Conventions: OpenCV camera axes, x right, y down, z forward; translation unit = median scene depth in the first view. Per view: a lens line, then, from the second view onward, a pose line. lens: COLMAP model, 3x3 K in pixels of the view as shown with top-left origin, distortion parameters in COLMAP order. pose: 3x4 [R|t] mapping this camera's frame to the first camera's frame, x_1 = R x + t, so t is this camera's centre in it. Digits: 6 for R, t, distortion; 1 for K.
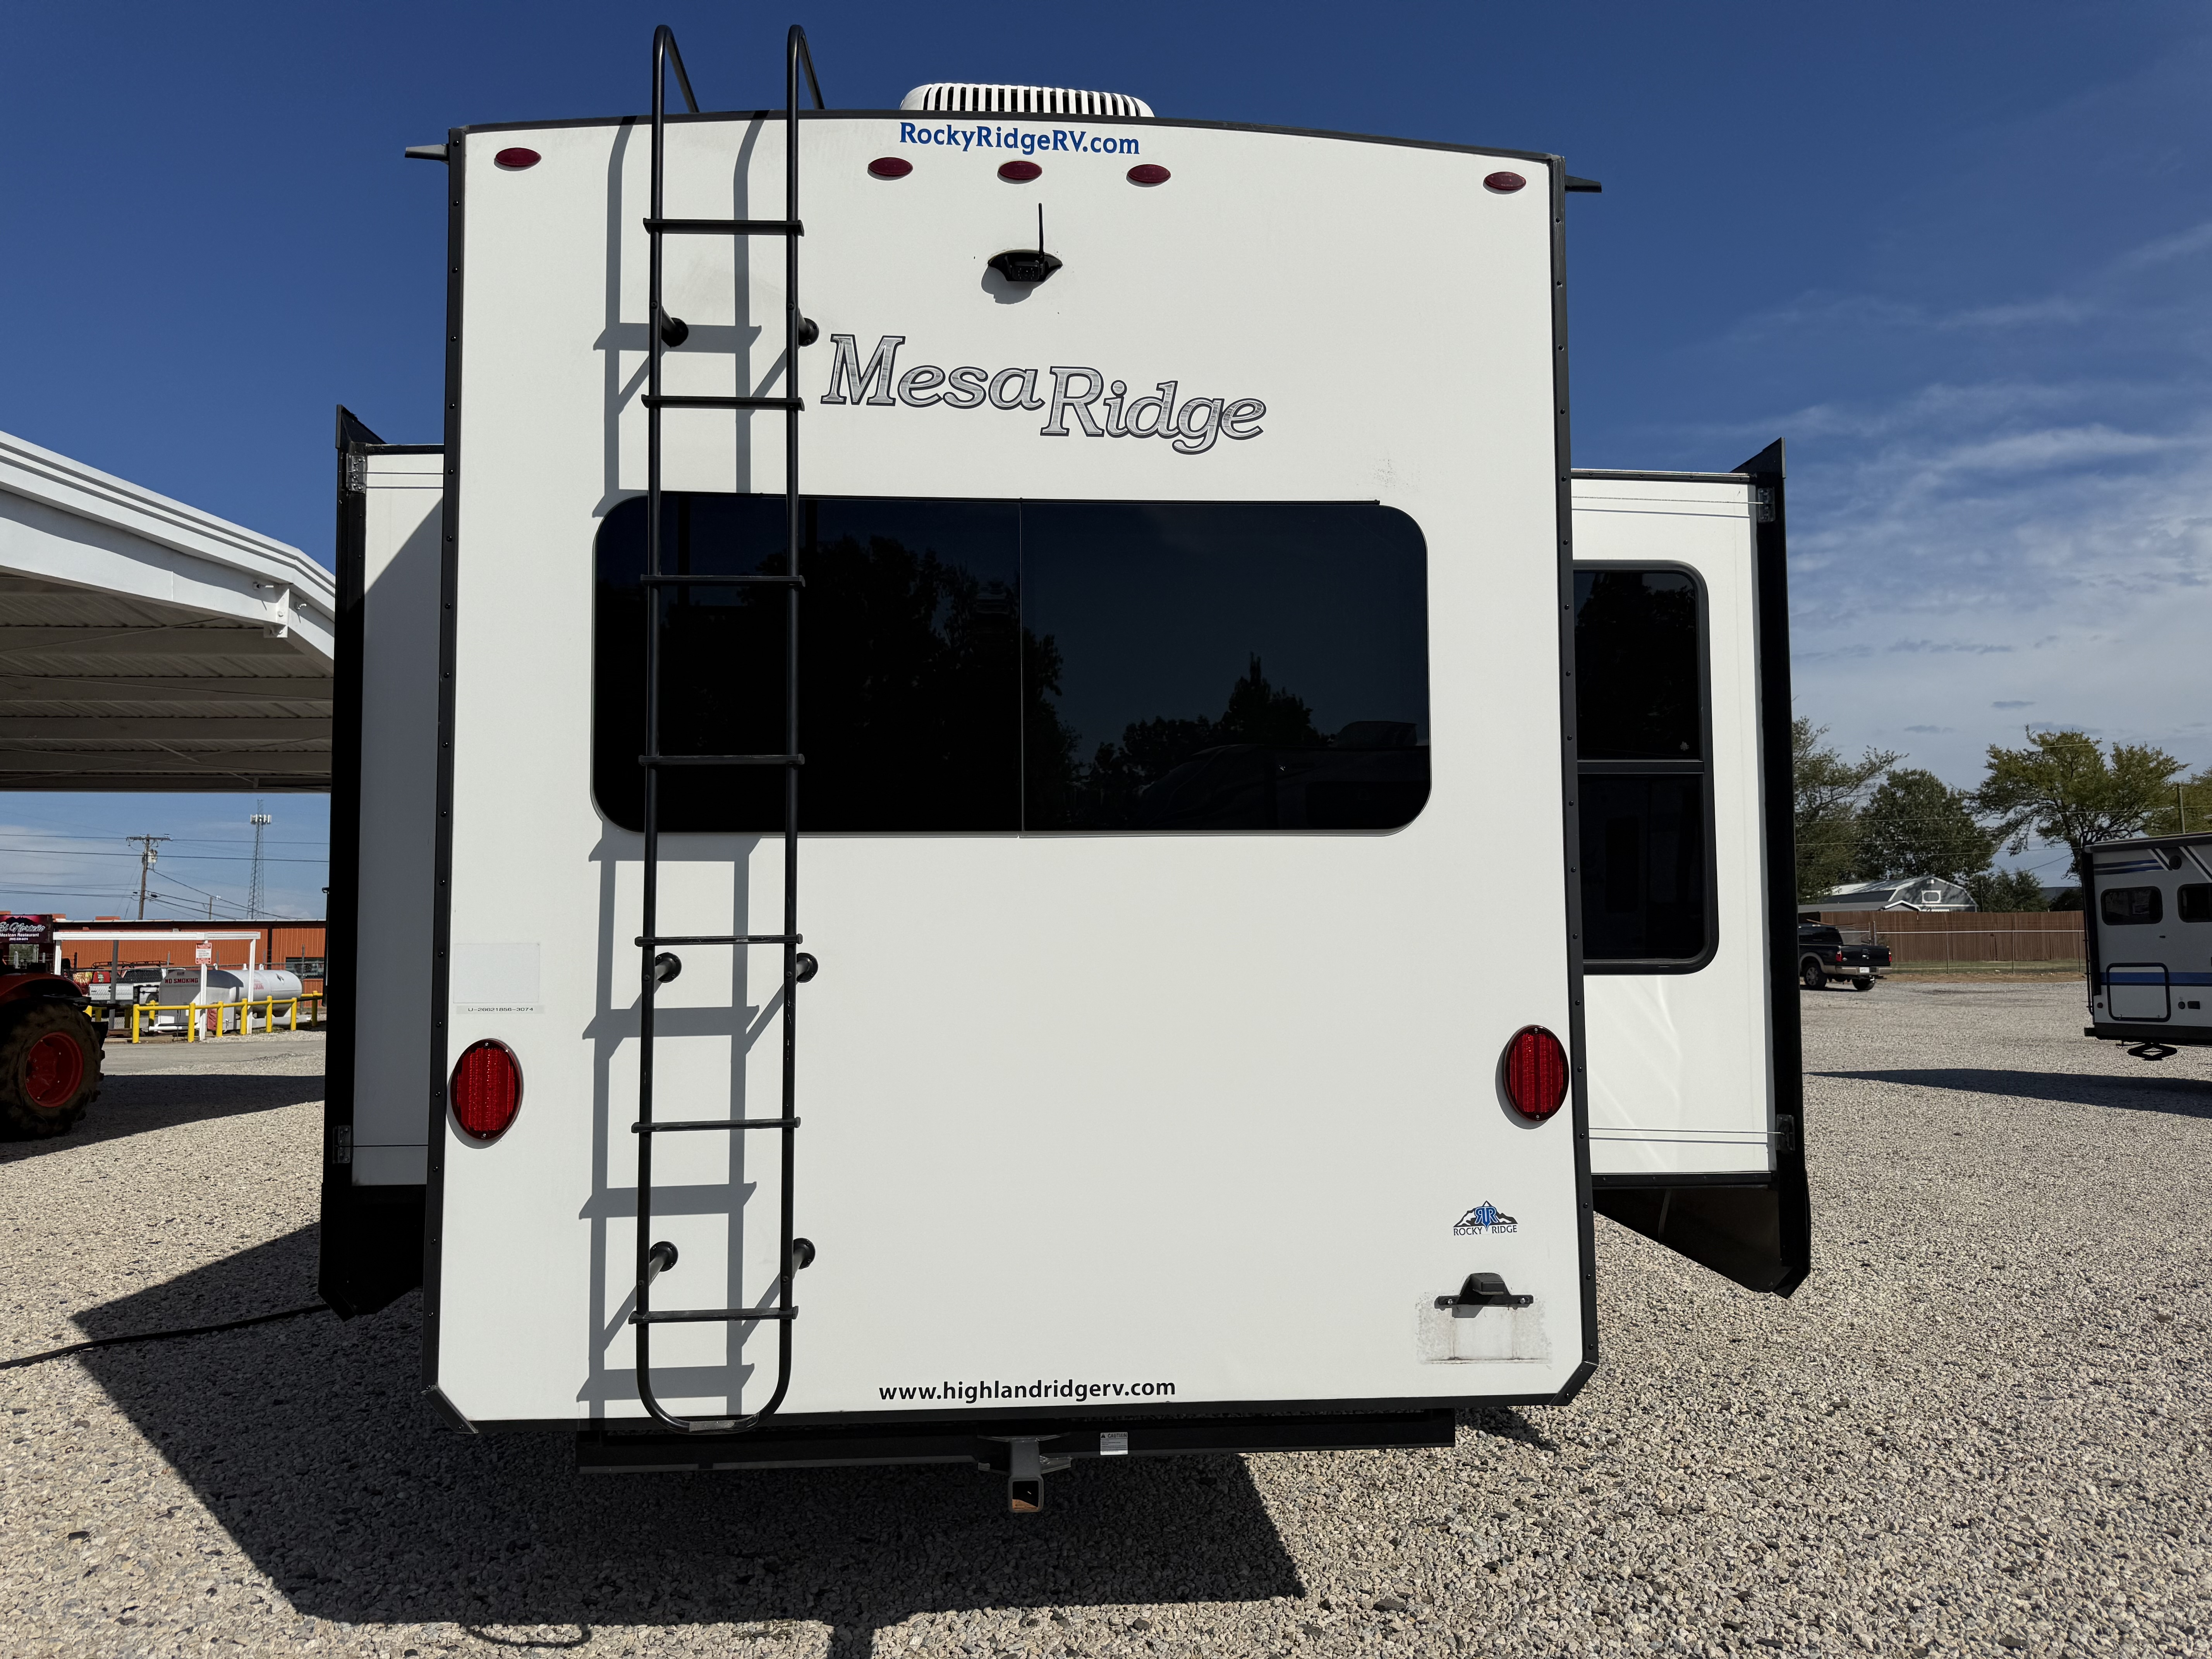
lens RADIAL K [[1584.0, 0, 1027.1], [0, 1584.0, 819.5], [0, 0, 1]] dist [0.098525, -0.139623]
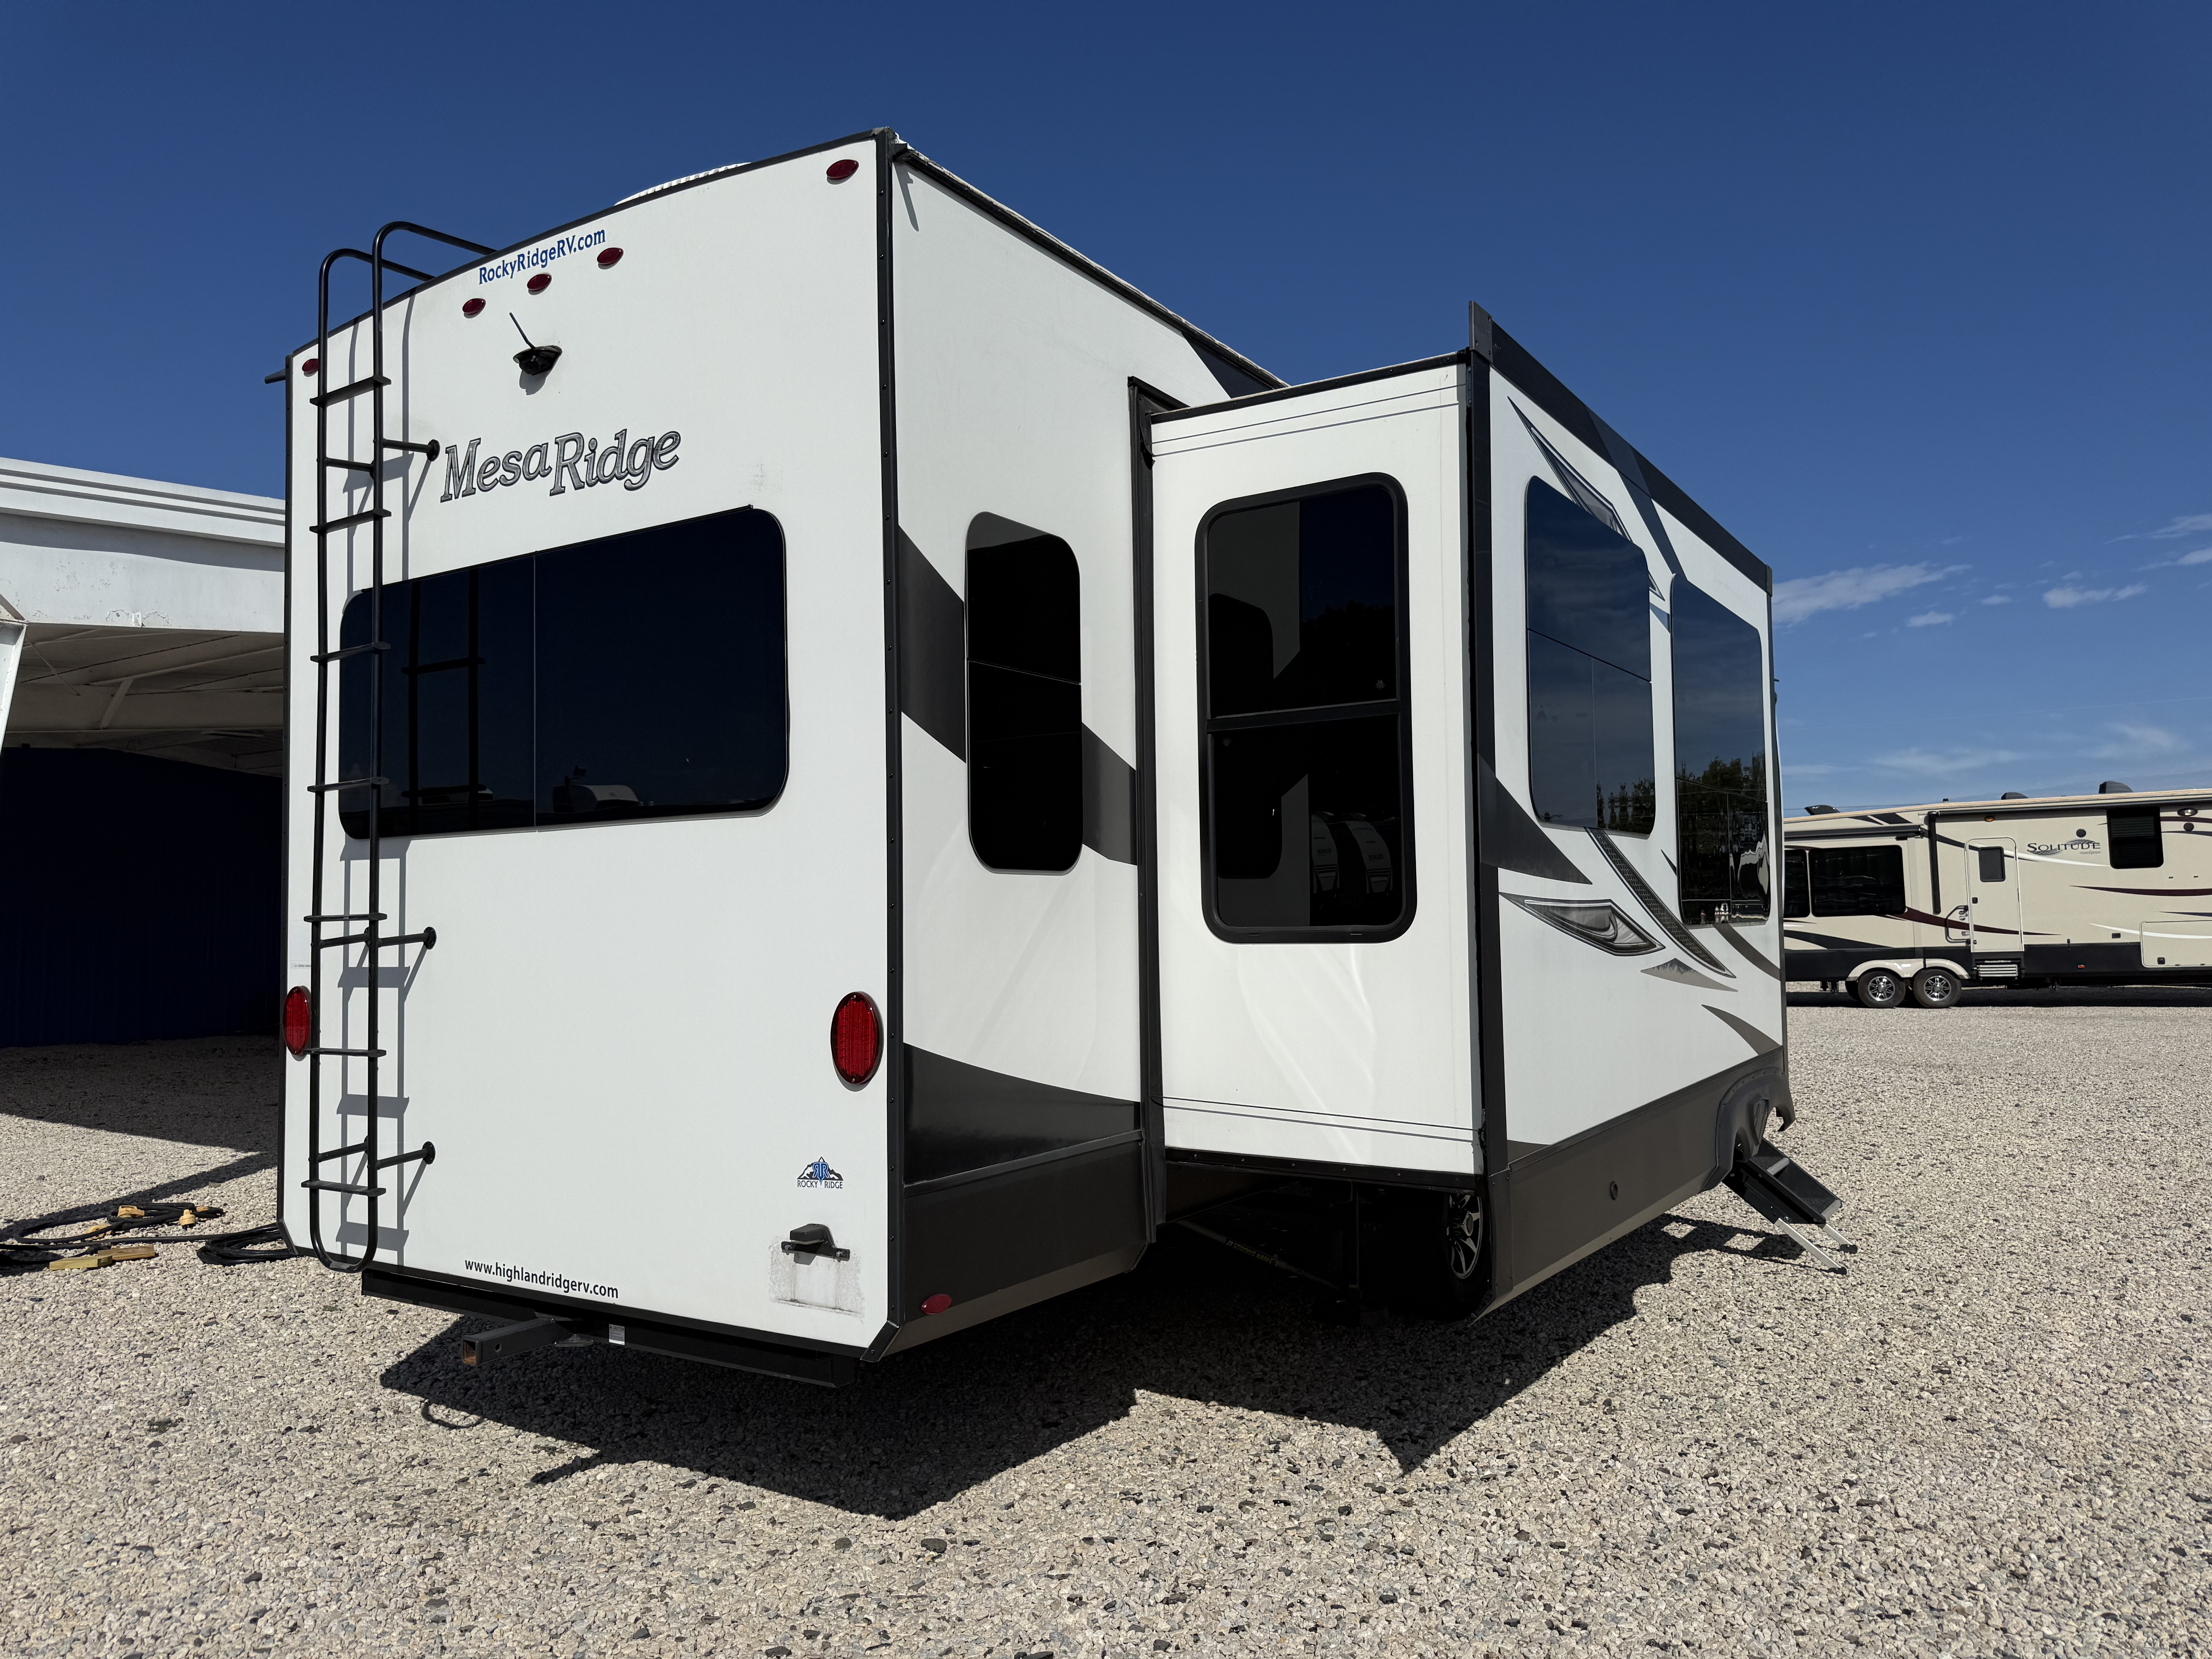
lens RADIAL K [[1561.9, 0, 1106.0], [0, 1561.9, 829.5], [0, 0, 1]] dist [0.025138, -0.002413]
pose [[0.794249, -0.043076, -0.606063, 1.046130], [0.055302, 0.998469, 0.001507, 0.032023], [0.605070, -0.034714, 0.795415, 0.298631]]
